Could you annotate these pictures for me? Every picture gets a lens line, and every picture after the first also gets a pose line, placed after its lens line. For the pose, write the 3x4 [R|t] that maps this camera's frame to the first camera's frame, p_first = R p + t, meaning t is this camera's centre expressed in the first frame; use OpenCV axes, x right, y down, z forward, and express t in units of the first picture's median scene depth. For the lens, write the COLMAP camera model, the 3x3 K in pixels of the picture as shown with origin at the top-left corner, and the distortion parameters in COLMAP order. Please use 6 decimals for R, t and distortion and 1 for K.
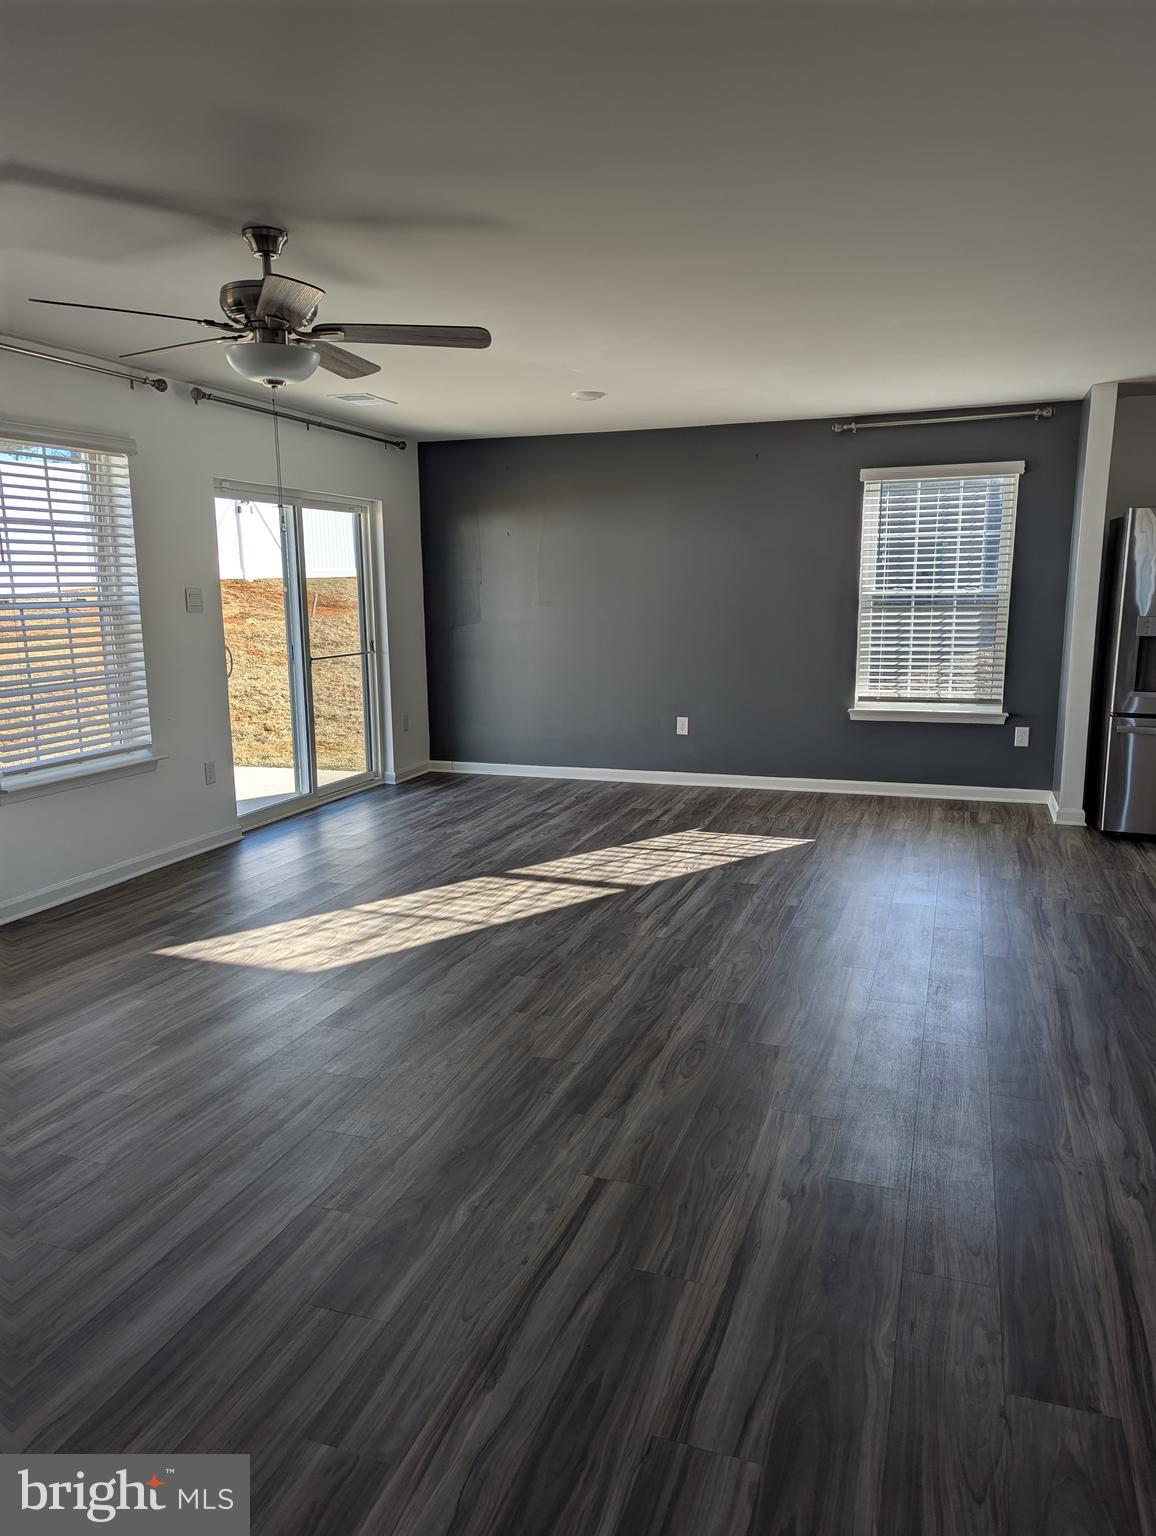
lens RADIAL K [[1072.6, 0, 534.6], [0, 1072.6, 763.9], [0, 0, 1]] dist [0.088248, -0.075914]
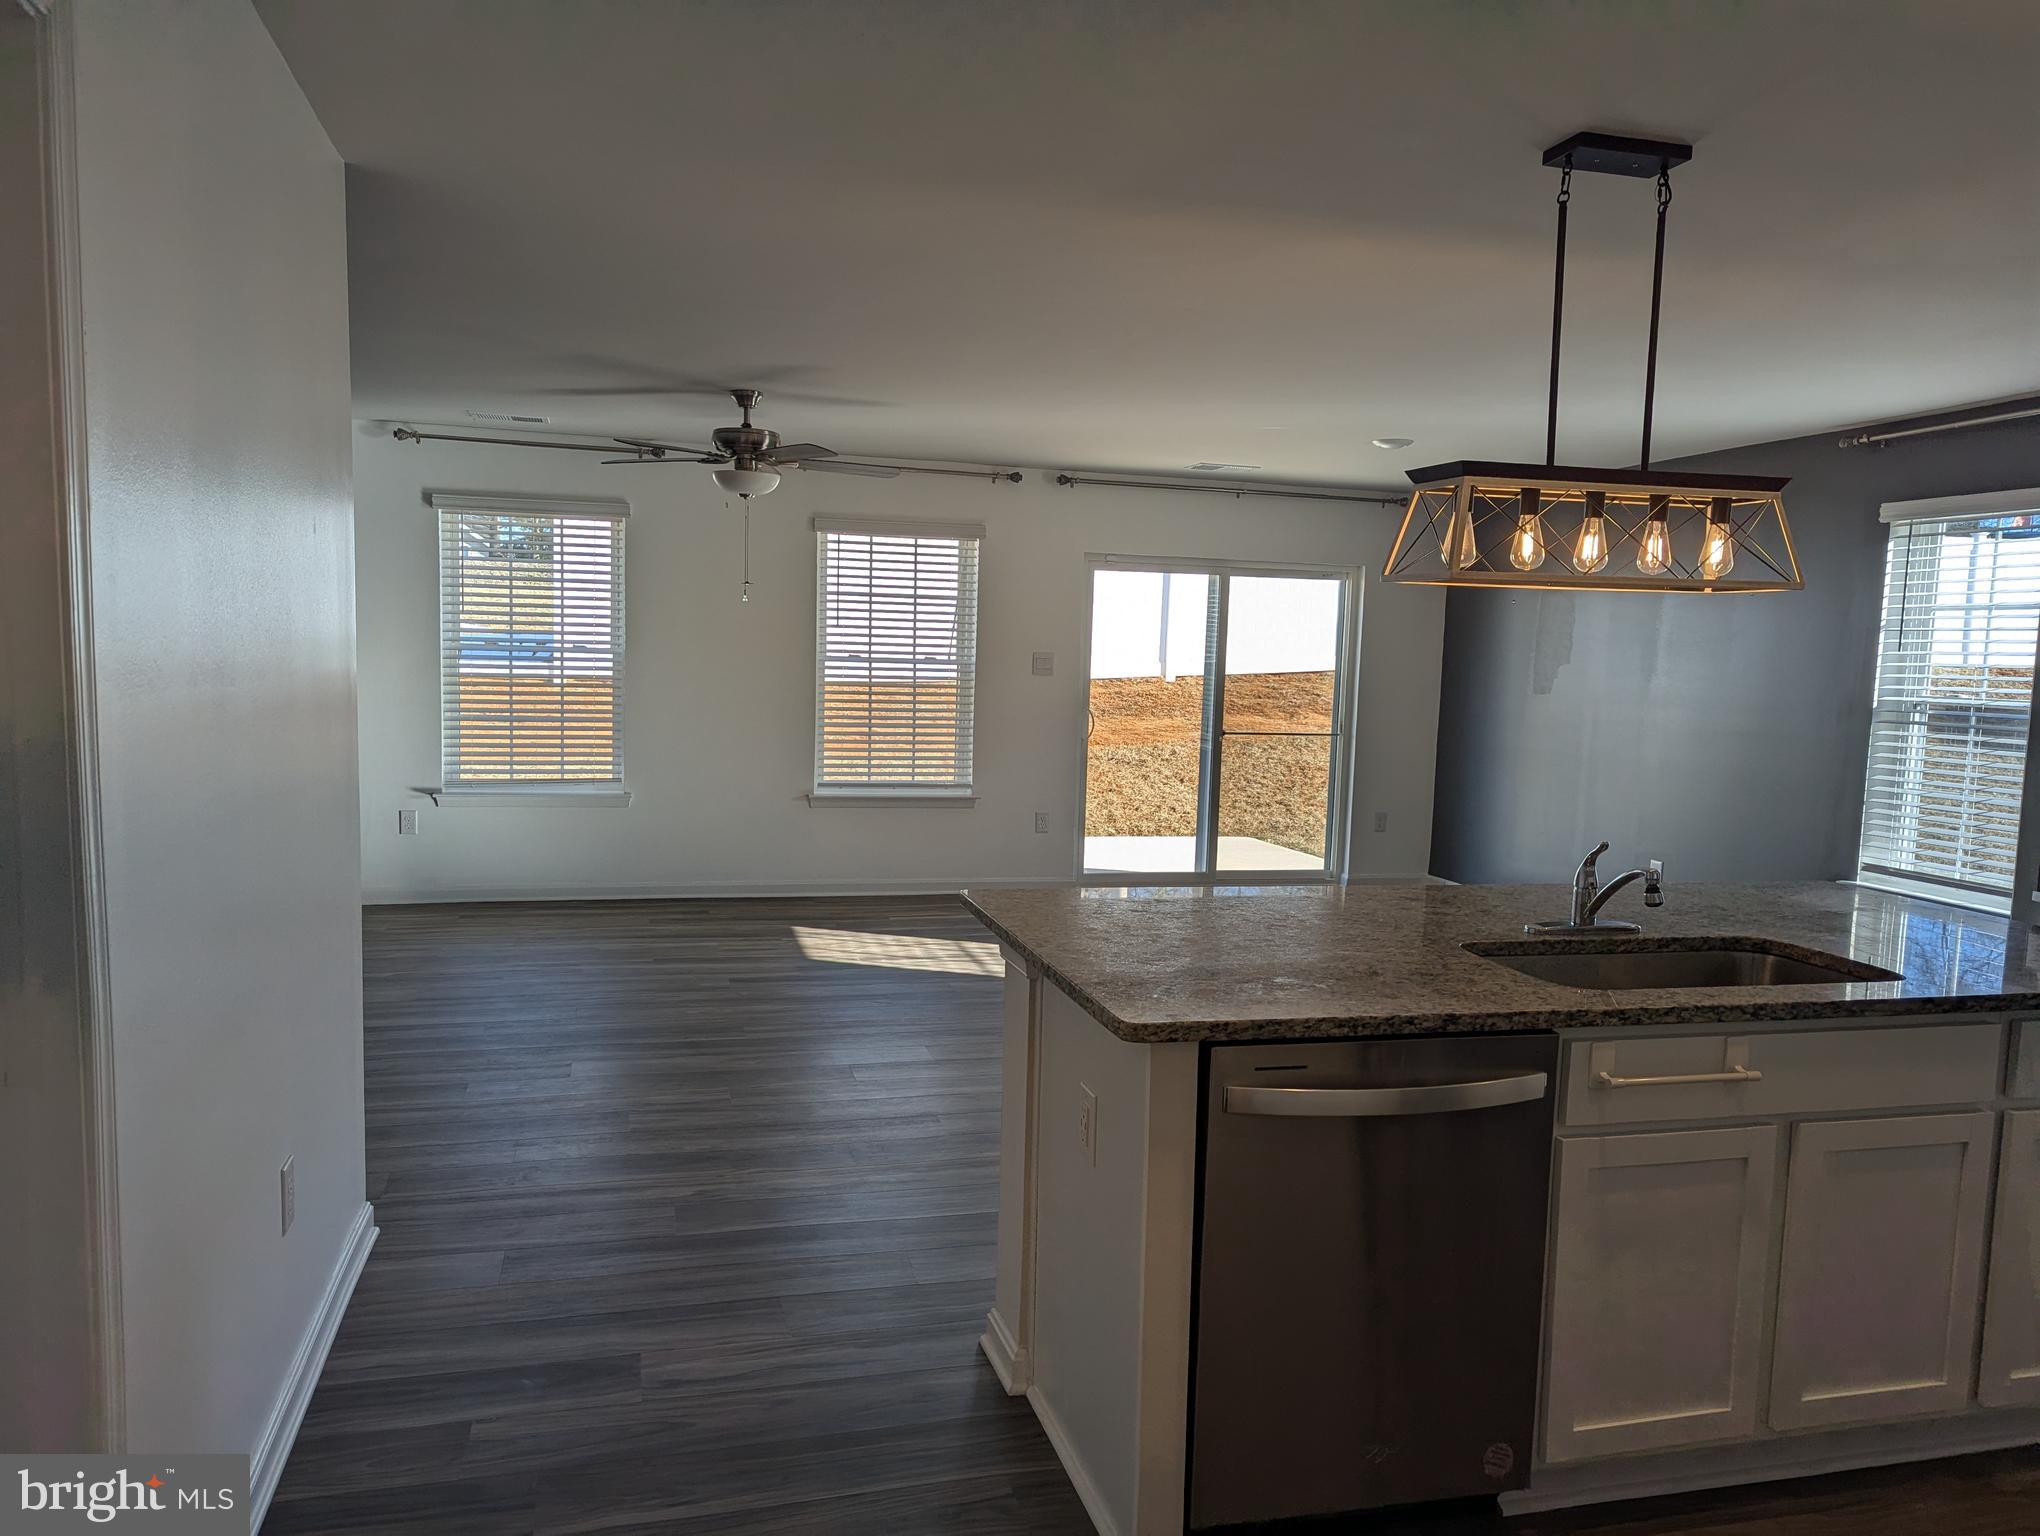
lens RADIAL K [[1424.6, 0, 1020.0], [0, 1424.6, 768.0], [0, 0, 1]] dist [0.088248, -0.075914]
pose [[0.576201, 0.097174, -0.811511, 0.738886], [-0.172027, 0.985083, -0.004187, -0.031821], [0.798999, 0.142014, 0.584323, 0.133023]]
